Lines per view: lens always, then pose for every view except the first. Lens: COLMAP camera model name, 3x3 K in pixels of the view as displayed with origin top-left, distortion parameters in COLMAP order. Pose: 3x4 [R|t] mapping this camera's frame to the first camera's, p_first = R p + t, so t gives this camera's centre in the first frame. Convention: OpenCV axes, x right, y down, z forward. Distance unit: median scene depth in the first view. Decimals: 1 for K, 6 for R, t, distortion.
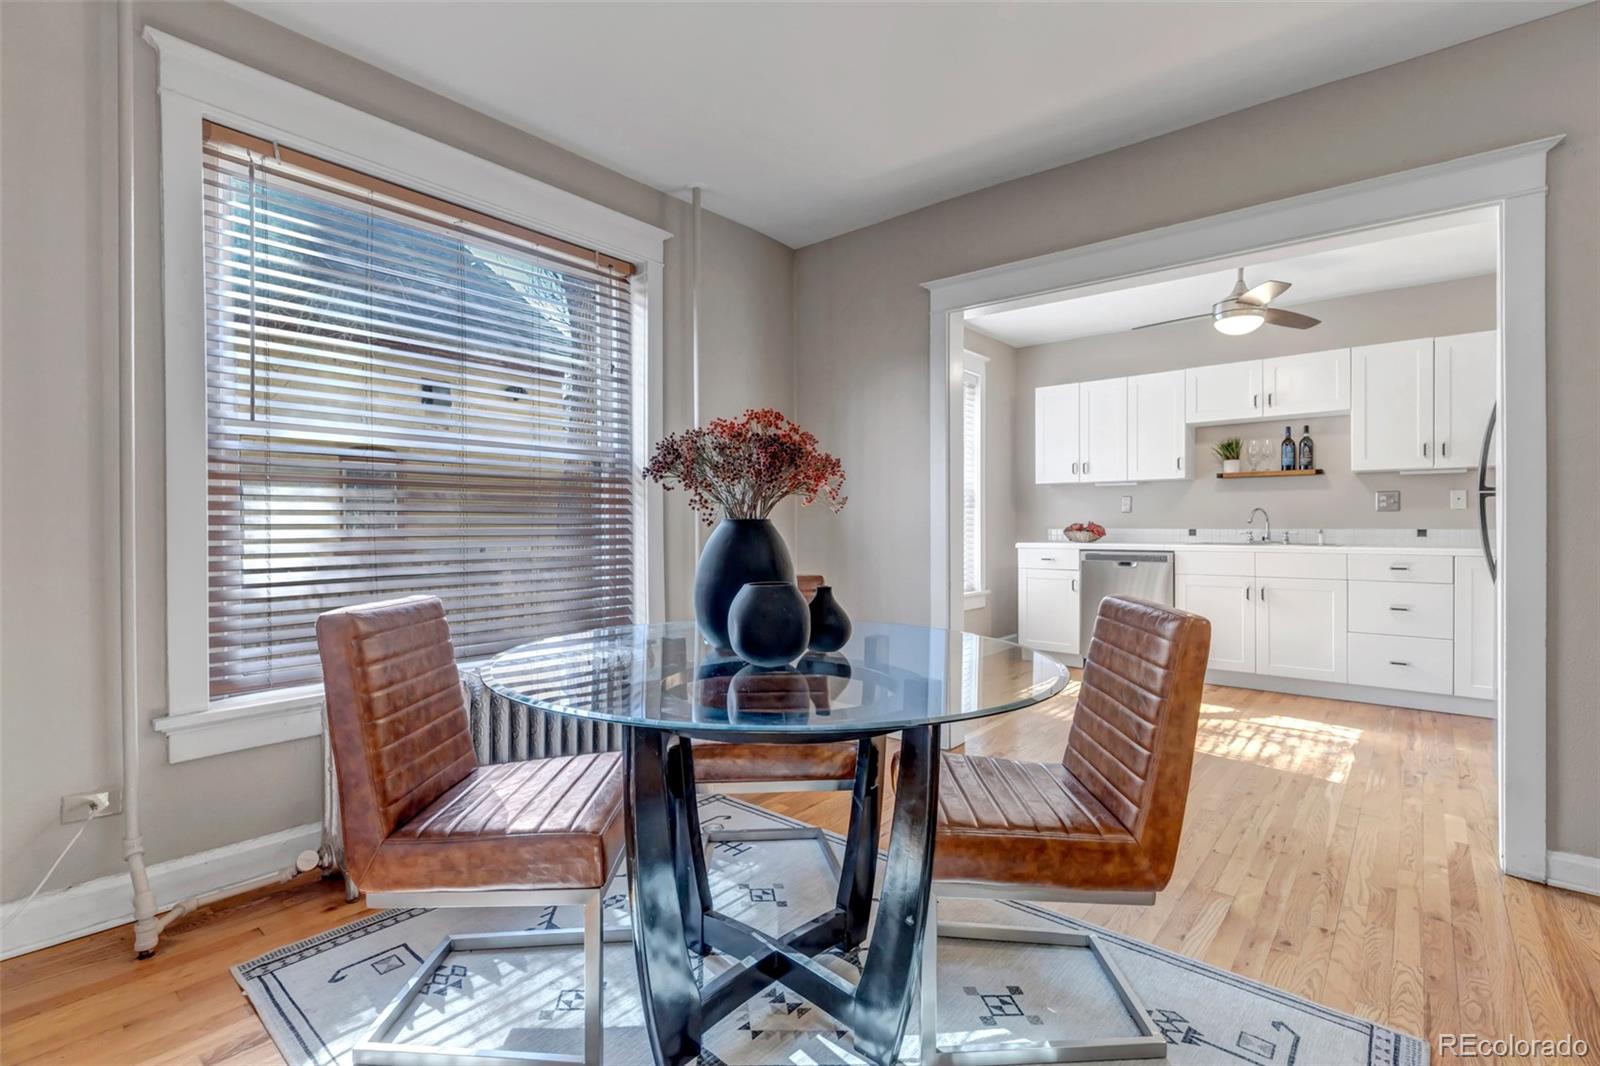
lens RADIAL K [[734.6, 0, 802.1], [0, 734.6, 529.5], [0, 0, 1]] dist [0.007976, -0.000259]
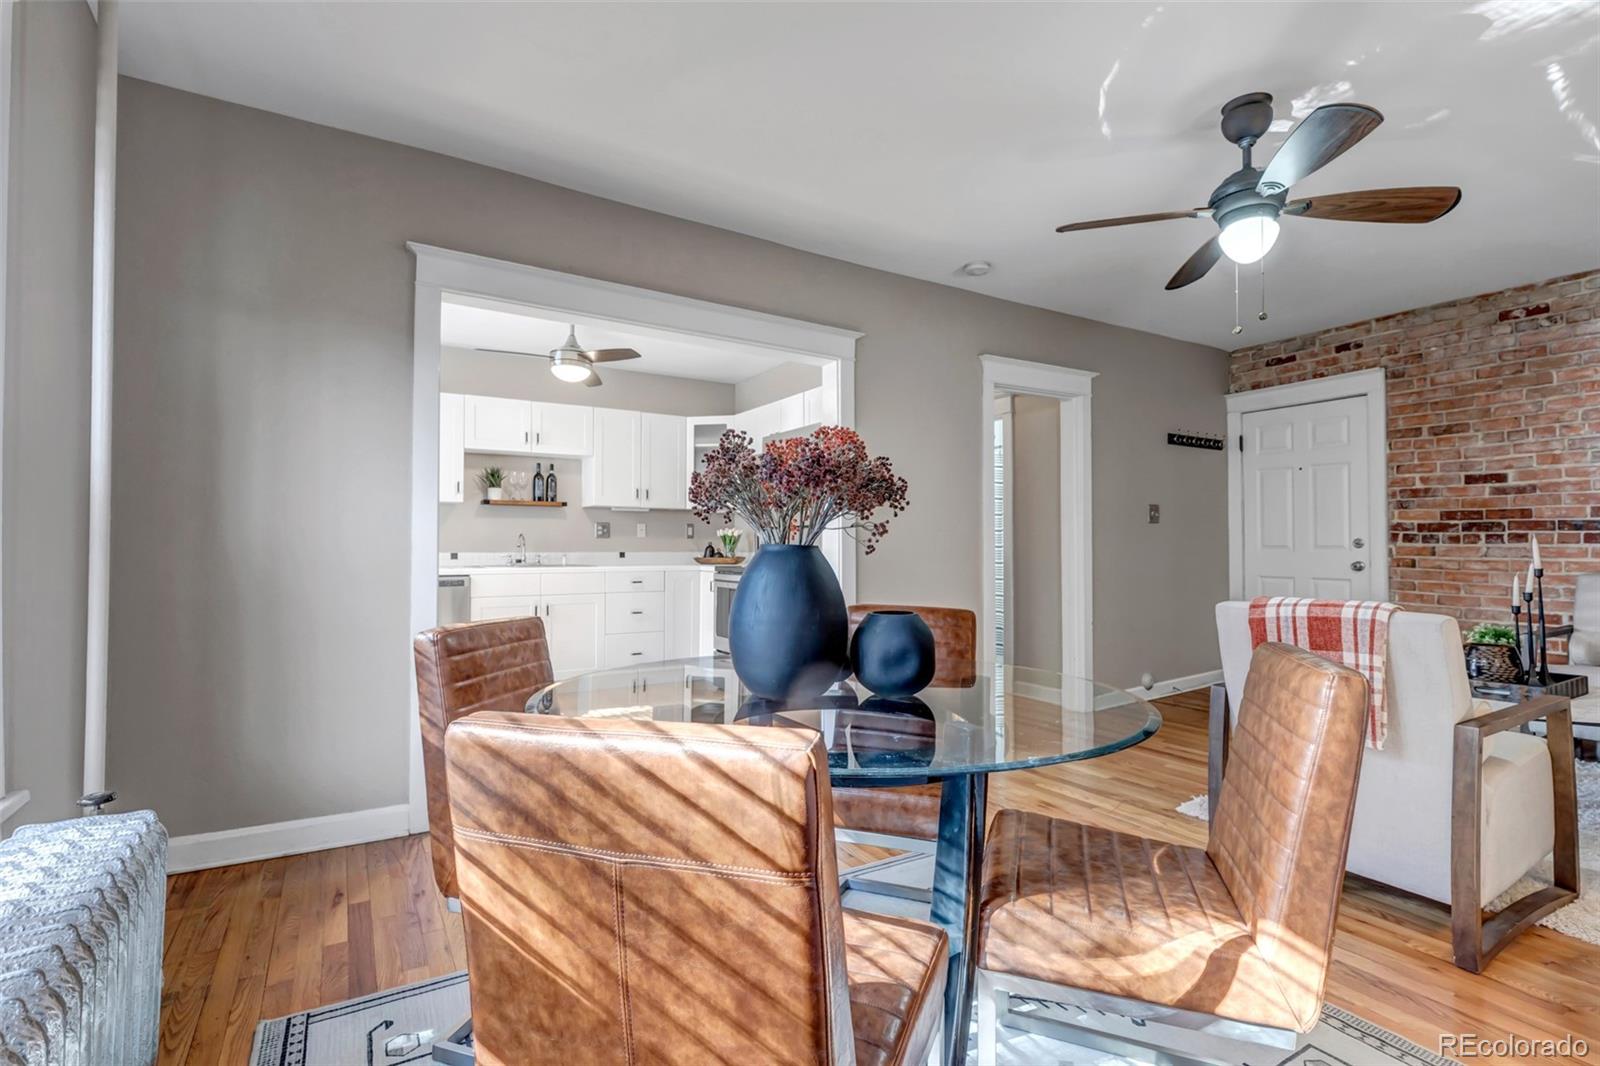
lens RADIAL K [[742.8, 0, 802.2], [0, 742.8, 529.4], [0, 0, 1]] dist [0.008922, -0.000932]
pose [[0.322467, 0.023765, 0.946282, -0.304809], [0.004913, 0.999629, -0.026779, -0.003065], [-0.946568, 0.013285, 0.322231, 0.238943]]
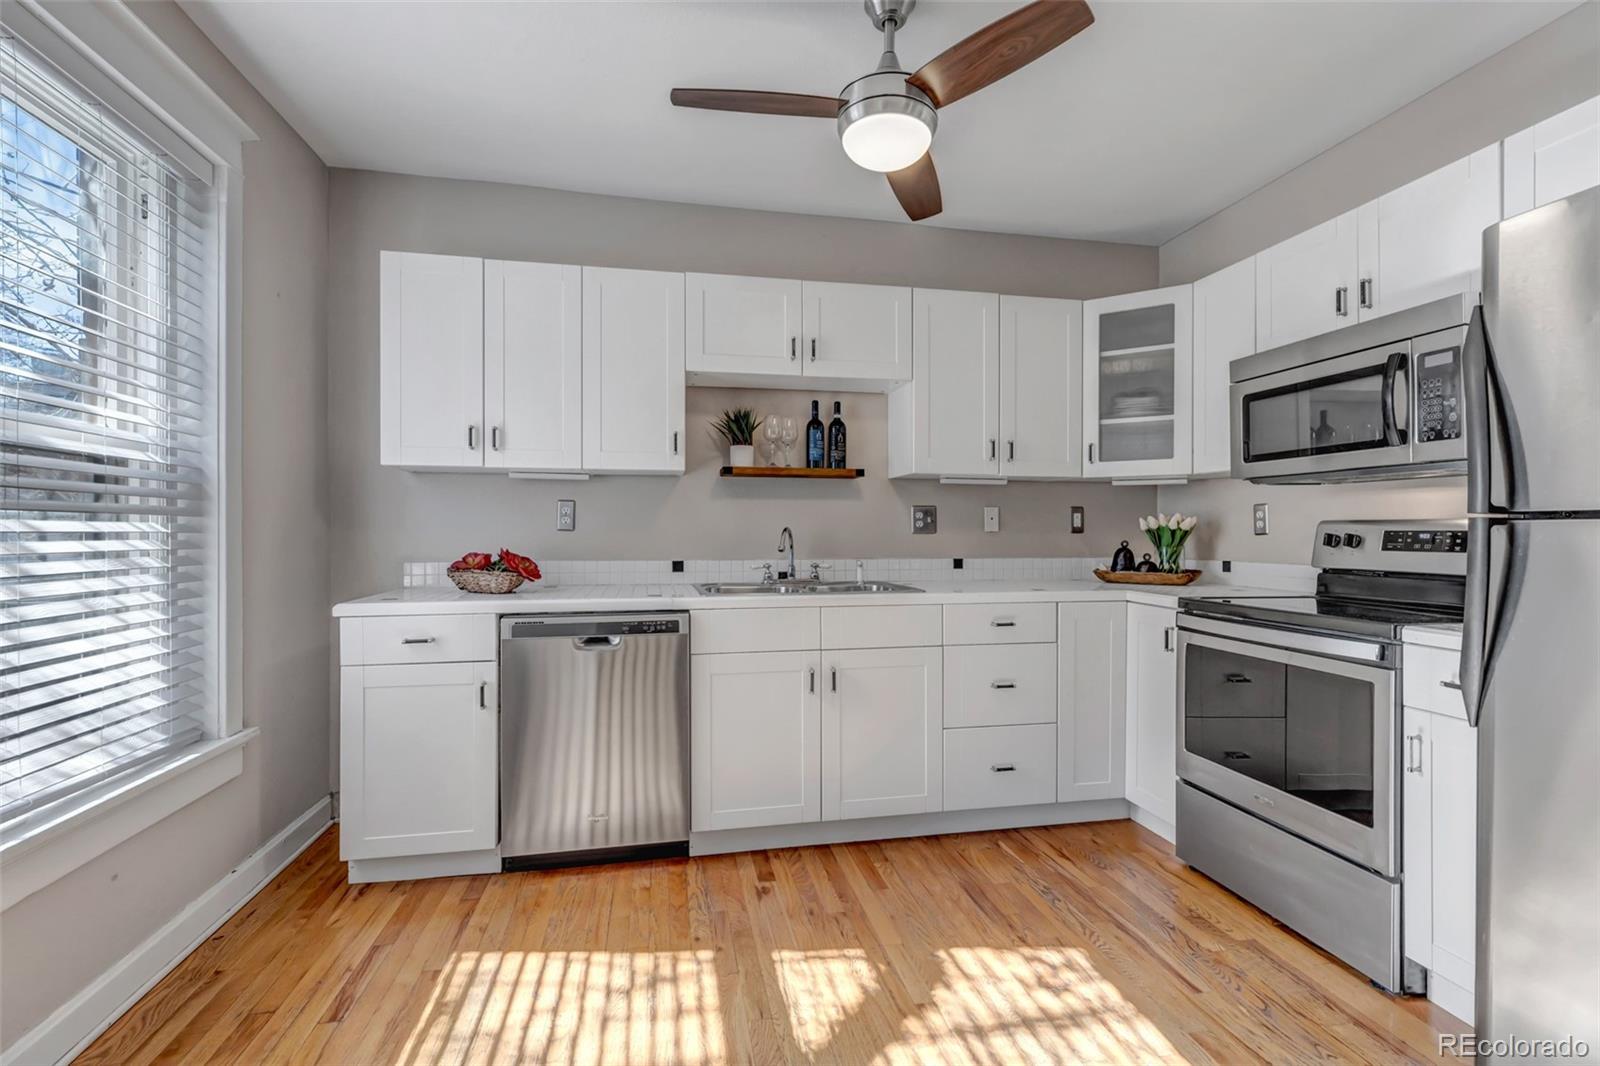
lens RADIAL K [[742.8, 0, 802.2], [0, 742.8, 529.4], [0, 0, 1]] dist [0.008922, -0.000932]
pose [[0.635132, 0.004488, 0.772390, 0.153070], [0.001484, 0.999974, -0.007030, -0.022567], [-0.772402, 0.005611, 0.635109, 0.600046]]
